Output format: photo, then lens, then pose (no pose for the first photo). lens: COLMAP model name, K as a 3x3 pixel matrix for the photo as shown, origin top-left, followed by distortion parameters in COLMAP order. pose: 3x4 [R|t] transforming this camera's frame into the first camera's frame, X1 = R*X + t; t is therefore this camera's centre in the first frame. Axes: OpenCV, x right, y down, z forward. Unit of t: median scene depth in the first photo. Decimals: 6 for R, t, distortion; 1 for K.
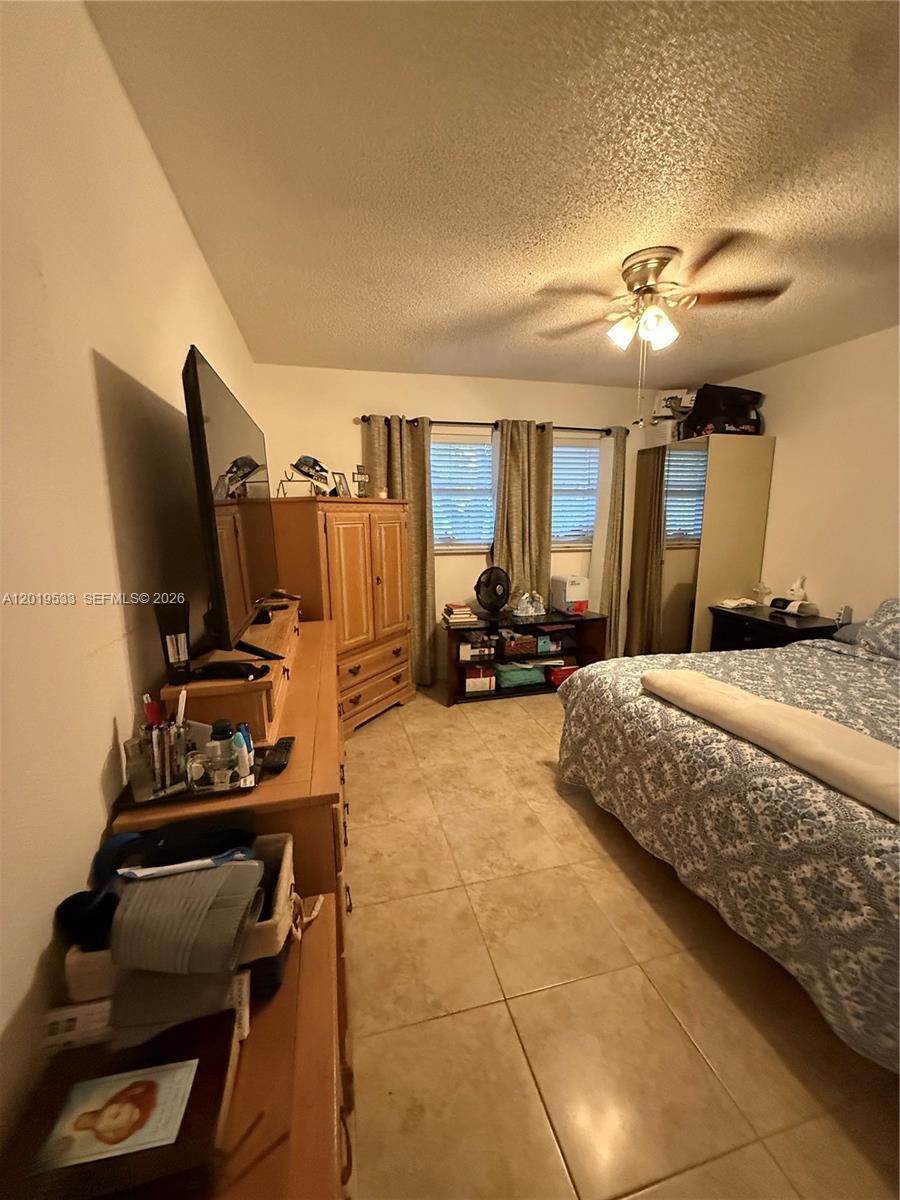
lens RADIAL K [[478.7, 0, 448.3], [0, 478.7, 598.0], [0, 0, 1]] dist [0.000086, -0.000119]
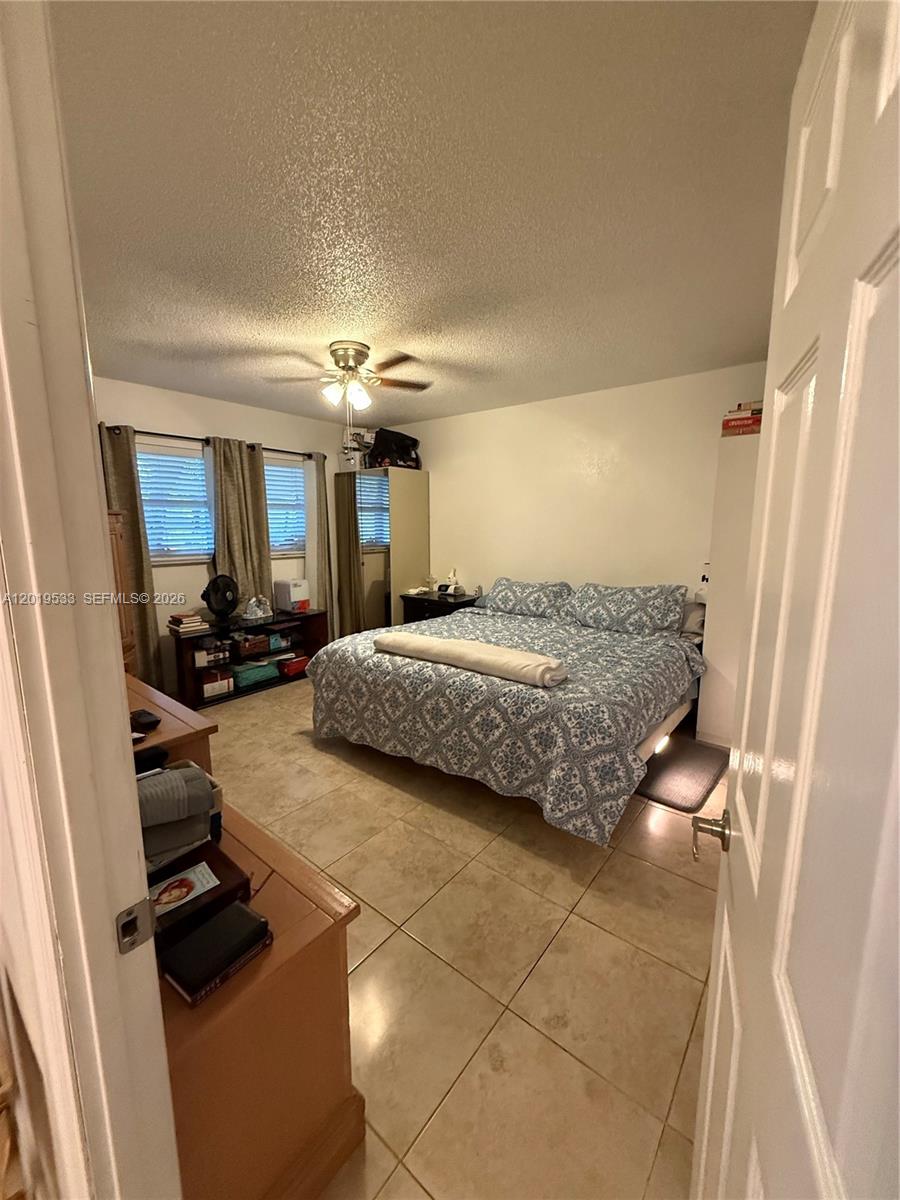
lens RADIAL K [[478.7, 0, 449.7], [0, 478.7, 598.9], [0, 0, 1]] dist [0.000086, -0.000119]
pose [[0.800674, -0.088881, 0.592470, -0.148108], [0.100642, 0.994835, 0.013234, 0.027395], [-0.590586, 0.049031, 0.805484, -0.169712]]
